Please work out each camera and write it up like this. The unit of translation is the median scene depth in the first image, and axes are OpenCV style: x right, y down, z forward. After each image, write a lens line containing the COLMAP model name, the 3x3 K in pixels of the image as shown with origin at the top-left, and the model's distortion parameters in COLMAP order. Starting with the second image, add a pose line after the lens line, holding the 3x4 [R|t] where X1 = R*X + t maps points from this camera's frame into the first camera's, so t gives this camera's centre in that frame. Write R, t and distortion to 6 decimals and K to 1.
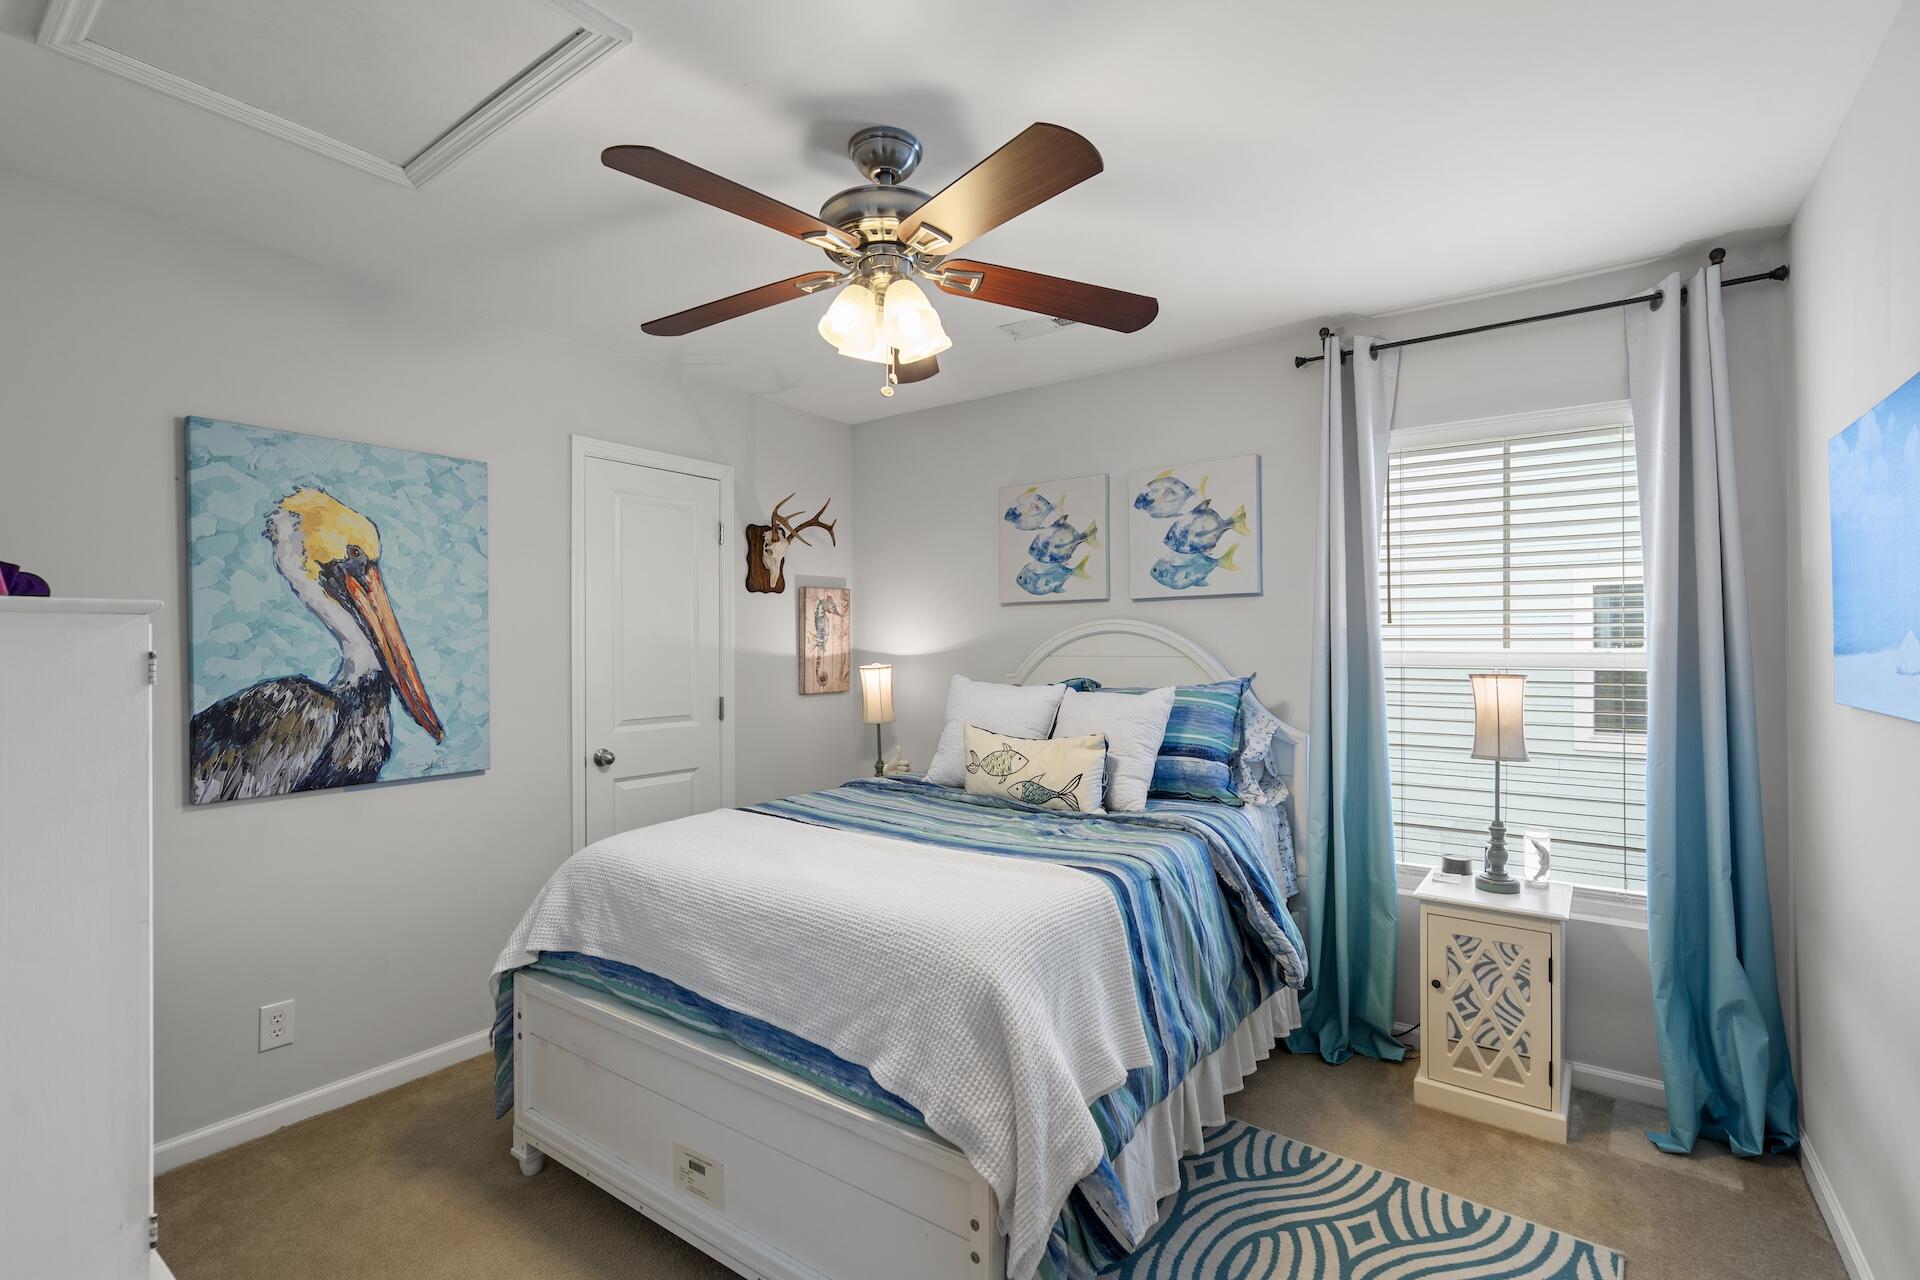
lens RADIAL K [[868.8, 0, 962.1], [0, 868.8, 647.9], [0, 0, 1]] dist [-0.000894, -0.000602]
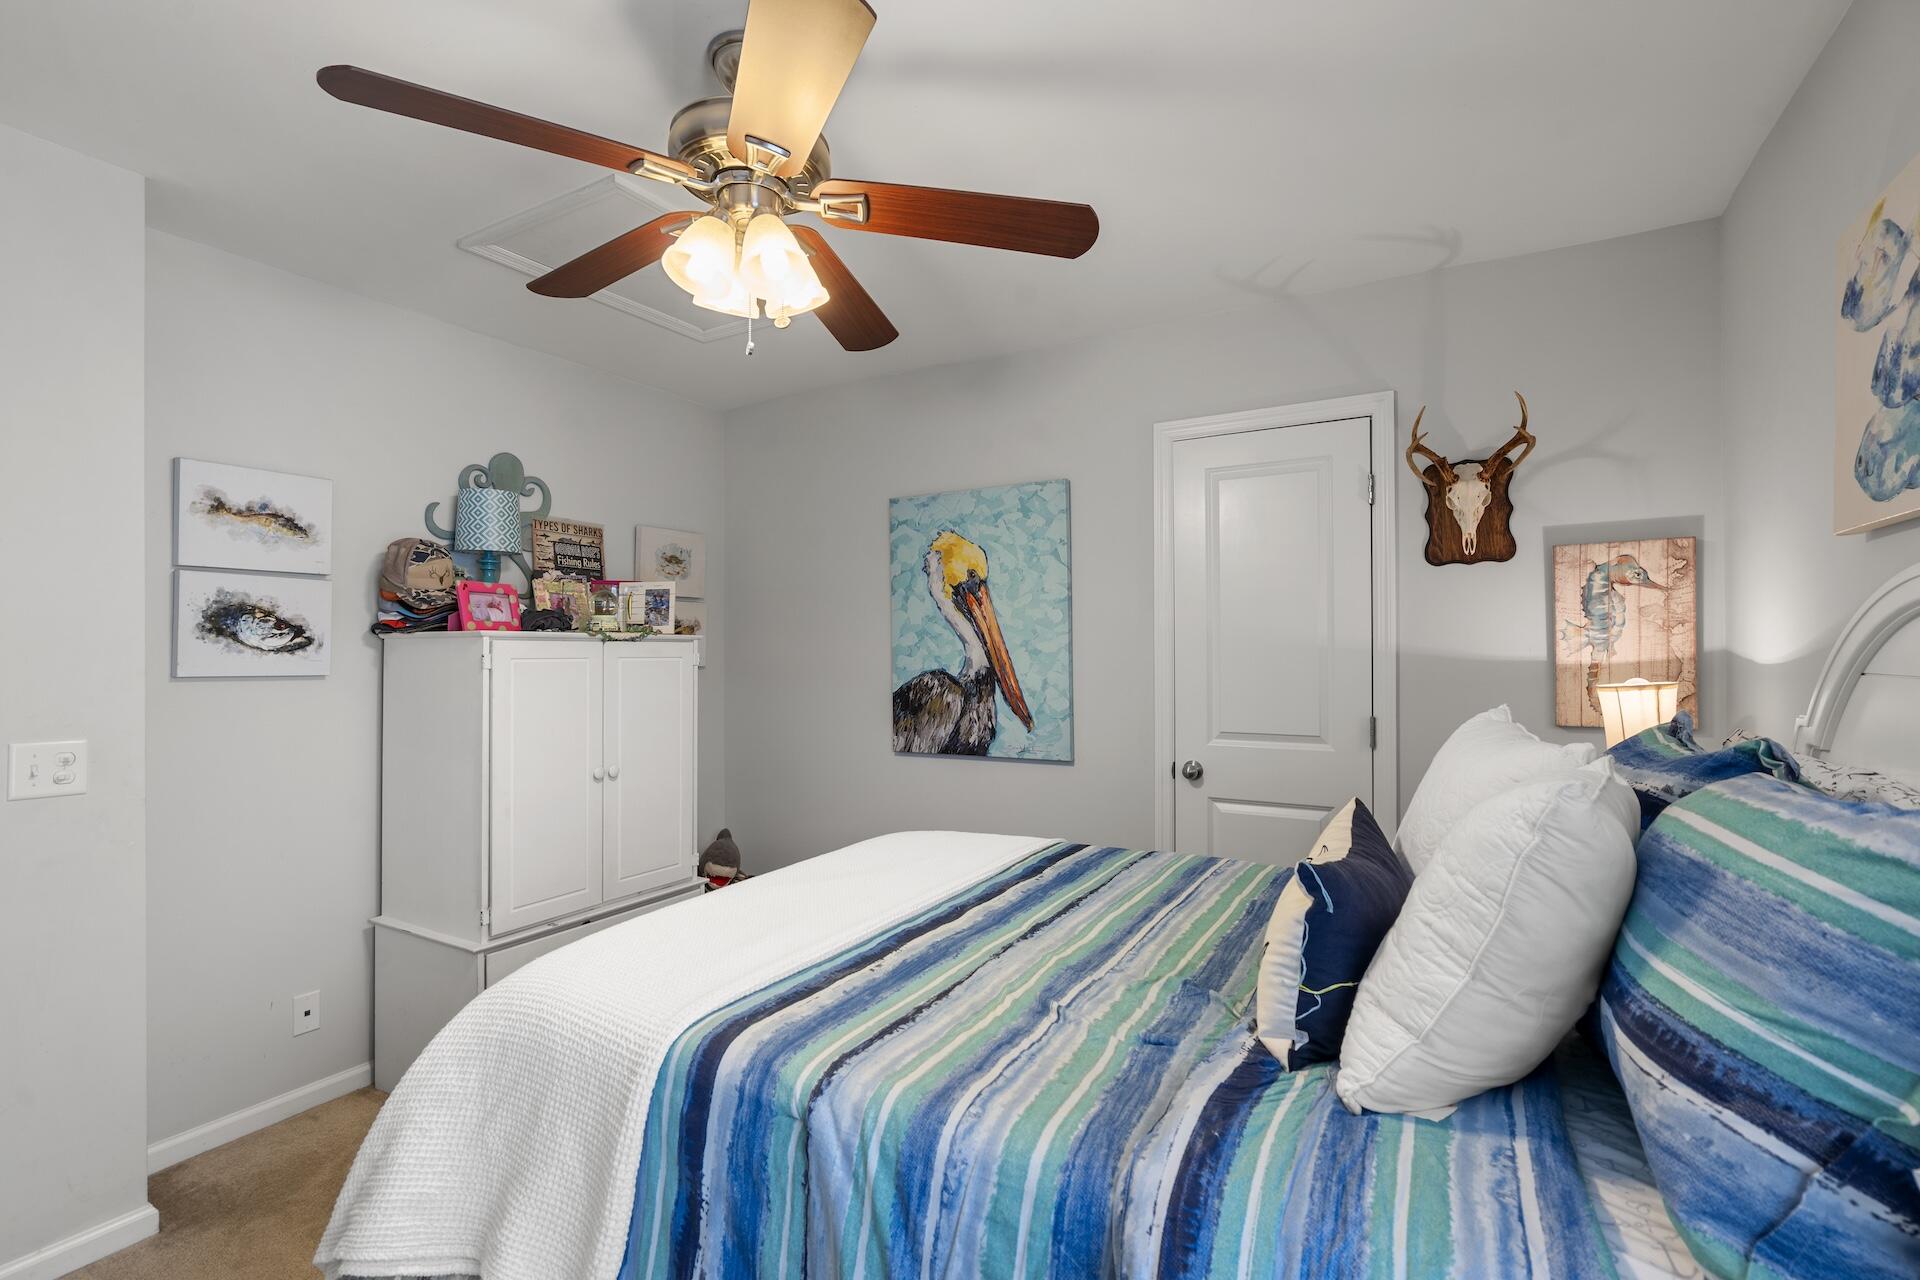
lens RADIAL K [[868.8, 0, 962.1], [0, 868.8, 647.9], [0, 0, 1]] dist [-0.000894, -0.000602]
pose [[0.106855, 0.000250, -0.994275, 0.574835], [0.002336, 0.999997, 0.000503, -0.002457], [0.994272, -0.002376, 0.106854, 0.840399]]
